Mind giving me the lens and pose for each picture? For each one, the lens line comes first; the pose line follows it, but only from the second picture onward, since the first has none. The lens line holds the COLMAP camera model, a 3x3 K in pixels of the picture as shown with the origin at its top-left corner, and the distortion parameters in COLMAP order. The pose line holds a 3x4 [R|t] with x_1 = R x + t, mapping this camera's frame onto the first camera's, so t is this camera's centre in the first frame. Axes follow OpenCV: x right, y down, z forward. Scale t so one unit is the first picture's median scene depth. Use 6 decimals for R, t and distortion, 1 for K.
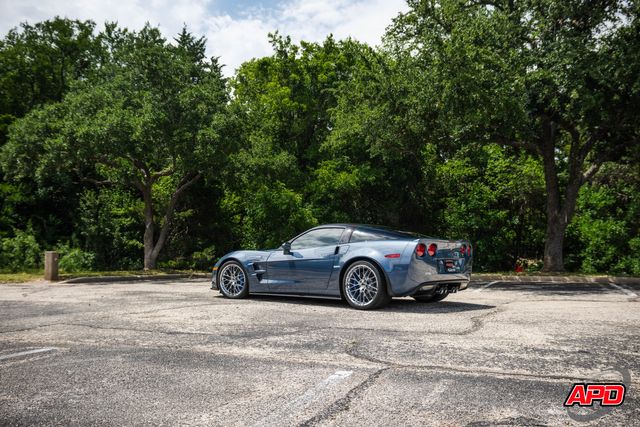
lens RADIAL K [[612.7, 0, 338.3], [0, 612.7, 229.5], [0, 0, 1]] dist [-0.003101, -0.143824]
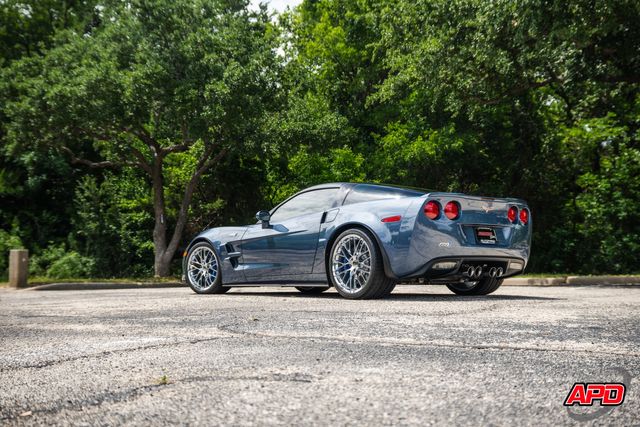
lens RADIAL K [[819.2, 0, 320.3], [0, 819.2, 212.8], [0, 0, 1]] dist [0.076157, 0.030222]
pose [[0.983635, -0.023015, -0.178696, 0.139850], [0.016541, 0.999155, -0.037637, 0.055375], [0.179411, 0.034066, 0.983184, 0.062261]]
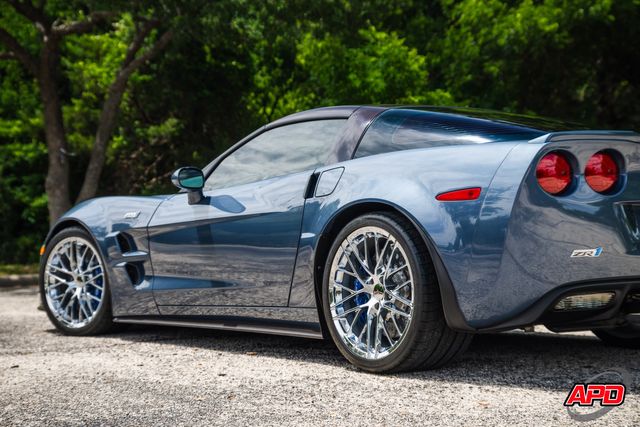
lens RADIAL K [[1287.8, 0, 327.8], [0, 1287.8, 224.1], [0, 0, 1]] dist [0.495614, 0.156146]
pose [[0.977846, -0.019721, -0.208392, 0.125997], [0.027545, 0.999018, 0.034709, 0.026999], [0.207503, -0.039680, 0.977429, 0.293648]]
